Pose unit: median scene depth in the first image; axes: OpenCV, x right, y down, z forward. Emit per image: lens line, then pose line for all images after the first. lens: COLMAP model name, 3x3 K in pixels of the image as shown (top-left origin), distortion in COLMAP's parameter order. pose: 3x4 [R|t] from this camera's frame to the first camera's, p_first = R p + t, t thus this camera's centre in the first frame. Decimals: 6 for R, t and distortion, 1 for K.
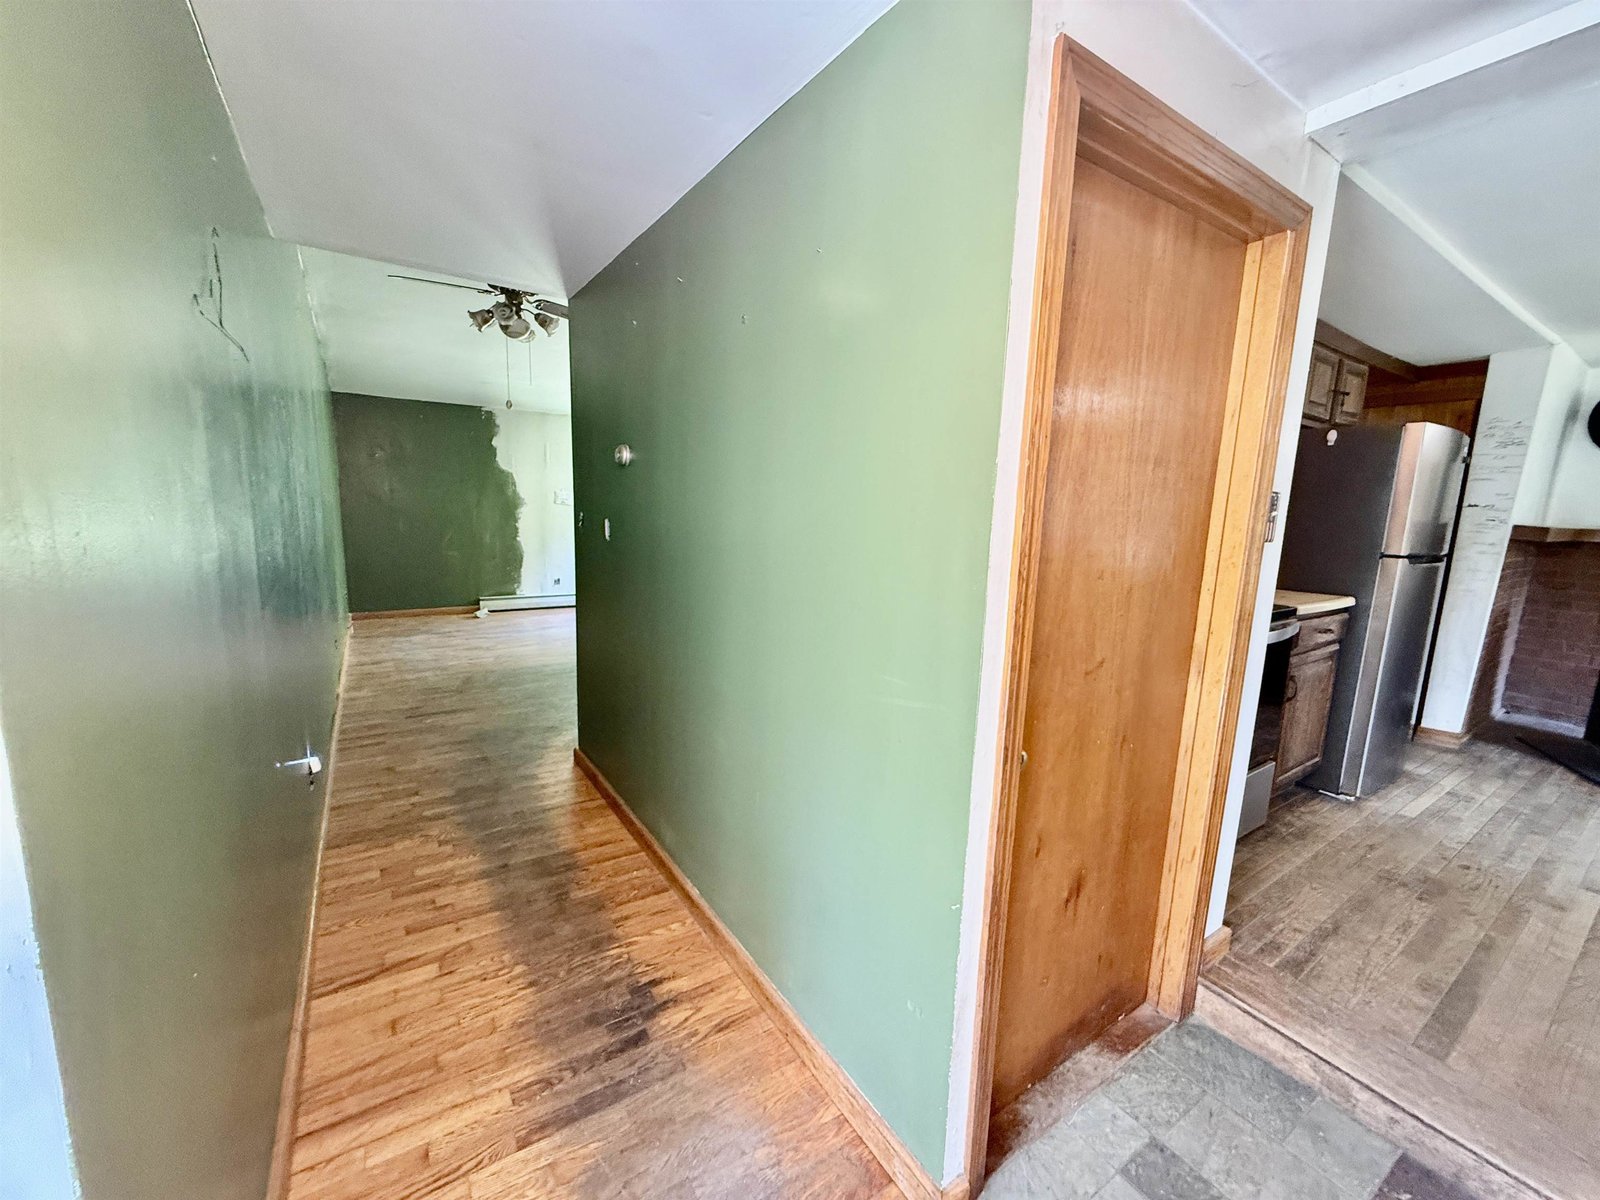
lens RADIAL K [[630.8, 0, 797.4], [0, 630.8, 601.5], [0, 0, 1]] dist [0.000303, 0.000058]
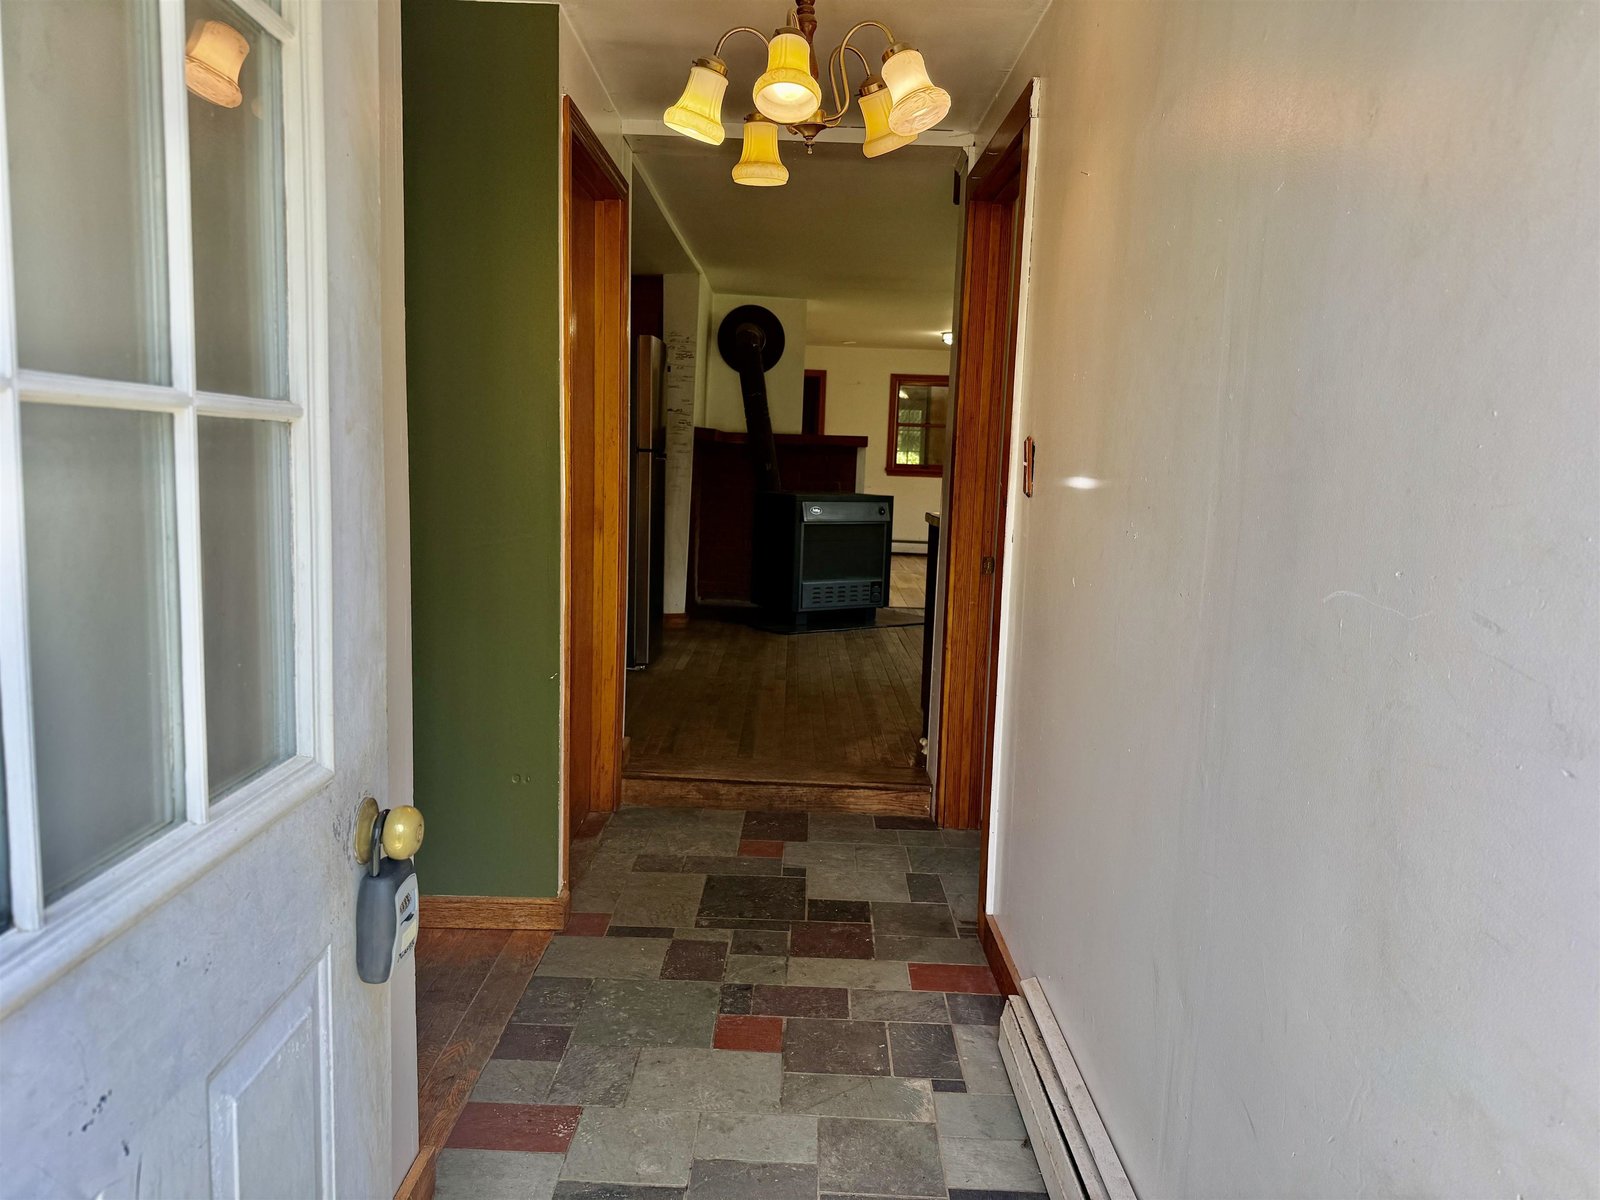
lens RADIAL K [[1110.1, 0, 800.0], [0, 1110.1, 600.0], [0, 0, 1]] dist [0.007051, 0.003307]
pose [[0.546756, -0.124026, 0.828055, -0.872494], [0.111460, 0.990948, 0.074828, 0.113476], [-0.829840, 0.051382, 0.555631, -0.495445]]
